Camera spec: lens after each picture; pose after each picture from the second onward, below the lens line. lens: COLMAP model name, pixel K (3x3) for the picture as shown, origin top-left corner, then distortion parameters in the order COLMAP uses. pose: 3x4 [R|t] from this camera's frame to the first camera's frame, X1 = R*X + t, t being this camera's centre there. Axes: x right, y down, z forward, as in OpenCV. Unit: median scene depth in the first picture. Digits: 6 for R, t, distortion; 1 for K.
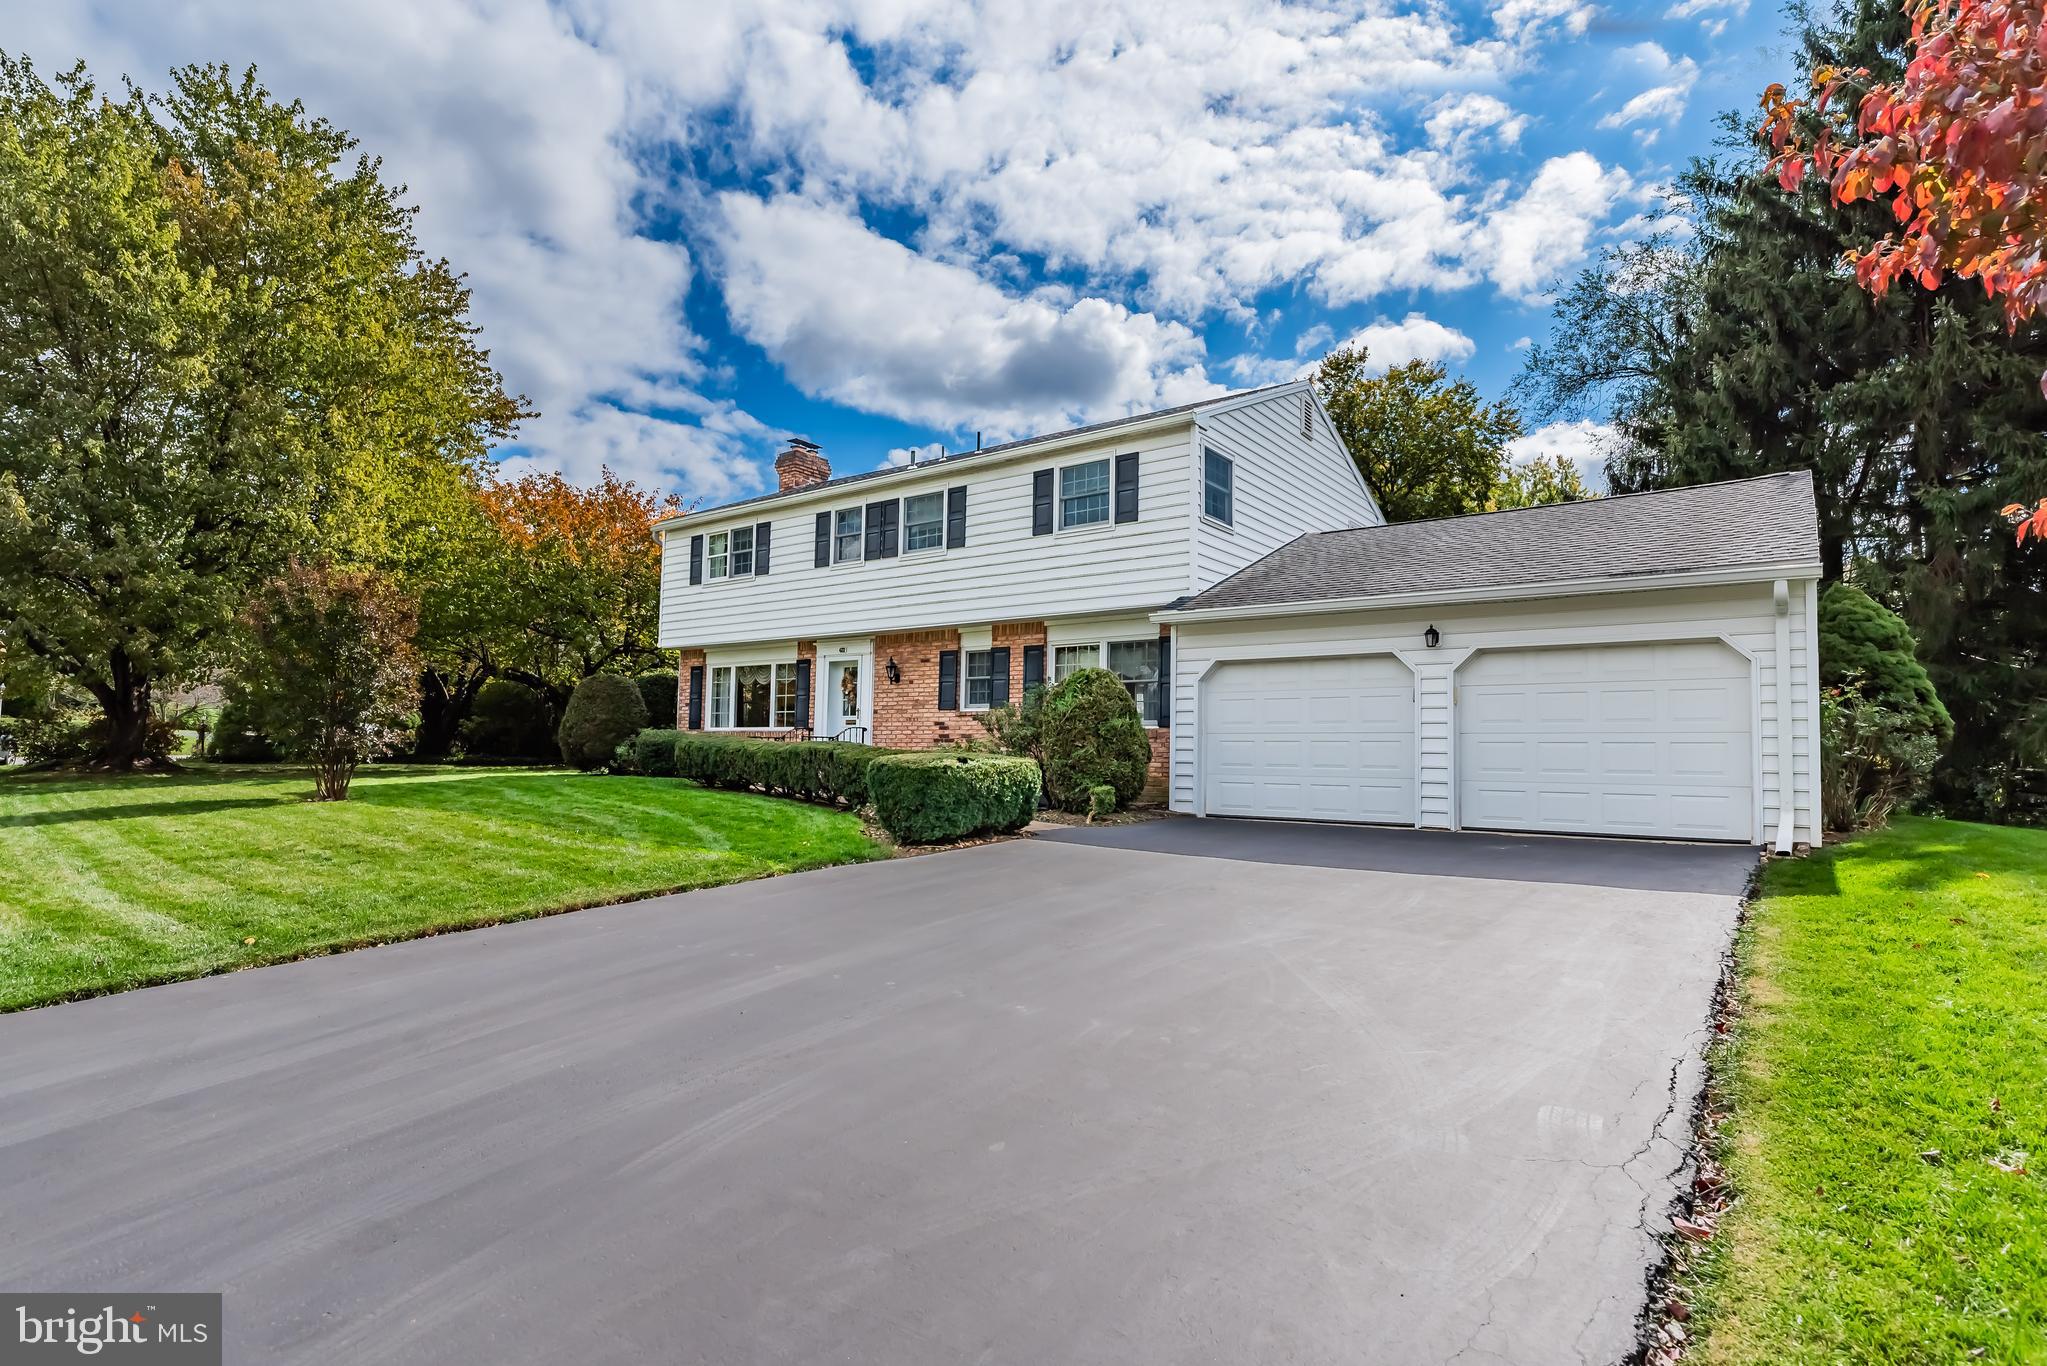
lens RADIAL K [[993.9, 0, 1064.2], [0, 993.9, 695.1], [0, 0, 1]] dist [0.002949, 0.000655]
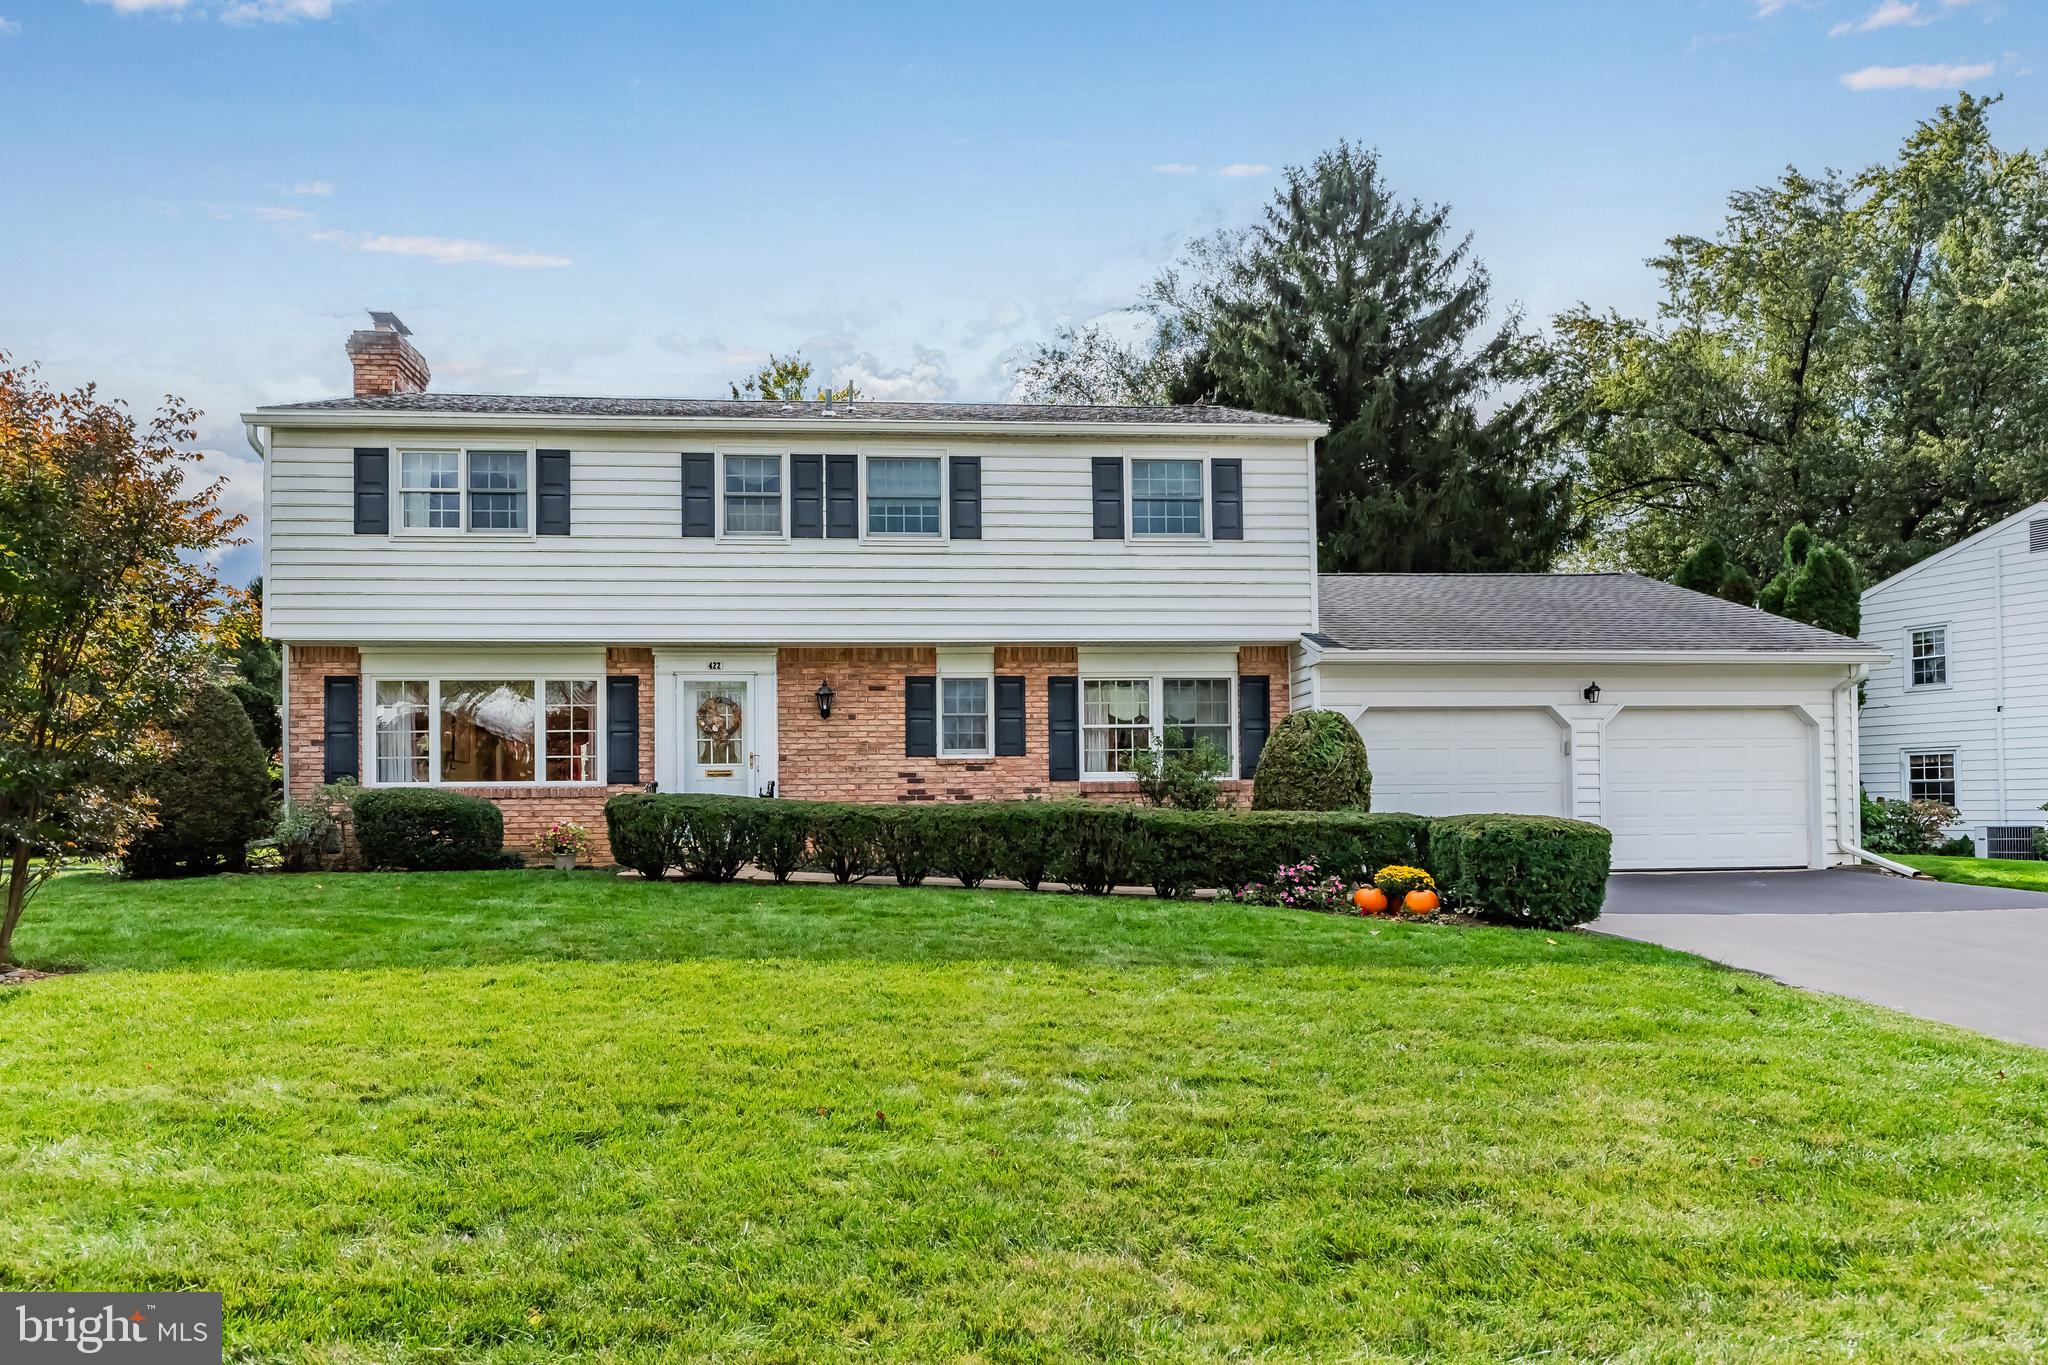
lens RADIAL K [[994.4, 0, 1025.6], [0, 994.4, 778.2], [0, 0, 1]] dist [0.002949, 0.000655]
pose [[0.777027, -0.000928, 0.629467, -0.508591], [-0.016186, 0.999639, 0.021455, 0.013344], [-0.629260, -0.026860, 0.776731, 0.364735]]
